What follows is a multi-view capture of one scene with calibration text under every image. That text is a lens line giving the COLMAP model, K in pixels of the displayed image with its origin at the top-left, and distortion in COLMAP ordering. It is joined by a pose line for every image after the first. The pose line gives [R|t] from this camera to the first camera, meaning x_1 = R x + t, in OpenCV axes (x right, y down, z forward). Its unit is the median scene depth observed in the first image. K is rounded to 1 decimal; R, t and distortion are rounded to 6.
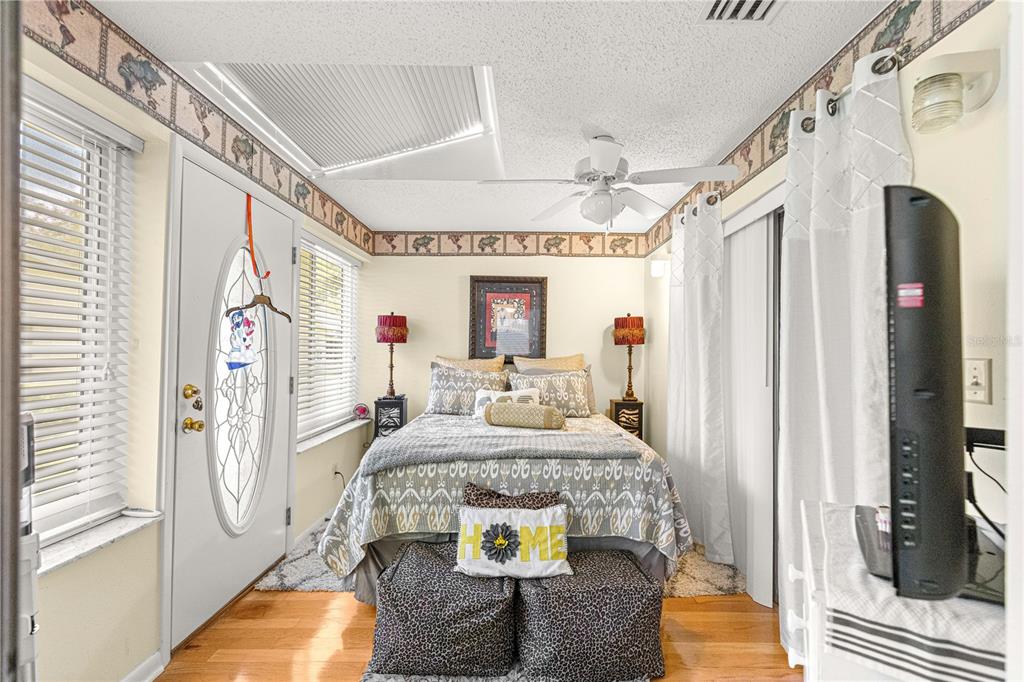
lens RADIAL K [[458.9, 0, 519.9], [0, 458.9, 340.4], [0, 0, 1]] dist [0.002825, -0.000434]
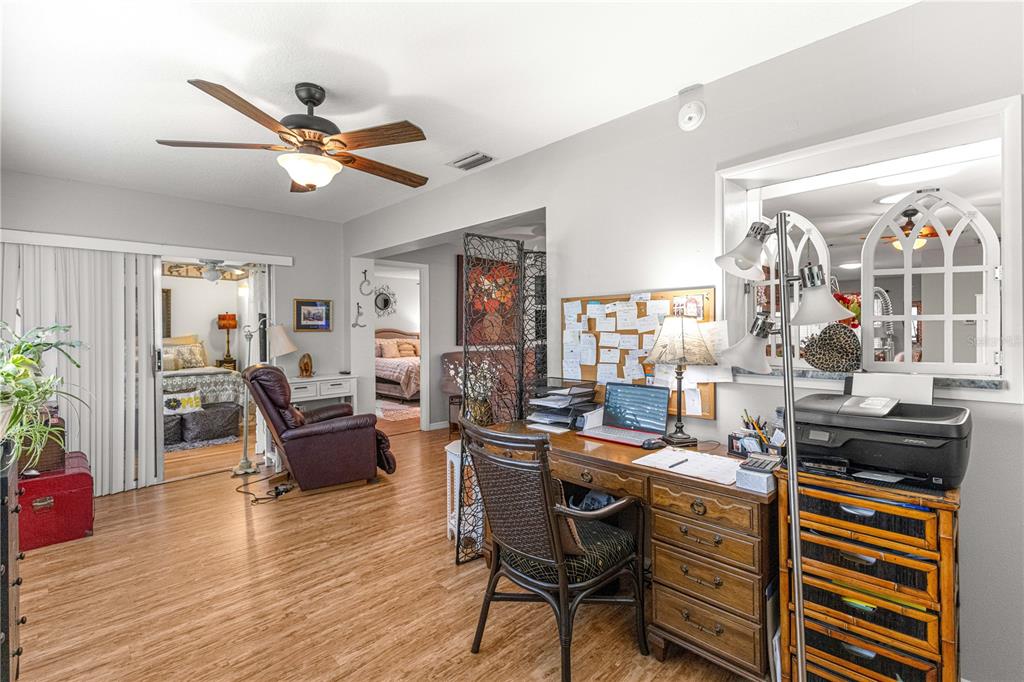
lens RADIAL K [[458.9, 0, 519.9], [0, 458.9, 340.4], [0, 0, 1]] dist [0.002825, -0.000434]
pose [[0.703642, -0.025577, 0.710094, -0.287696], [-0.010471, 0.998870, 0.046354, -0.050586], [-0.710478, -0.040052, 0.702579, -1.318660]]
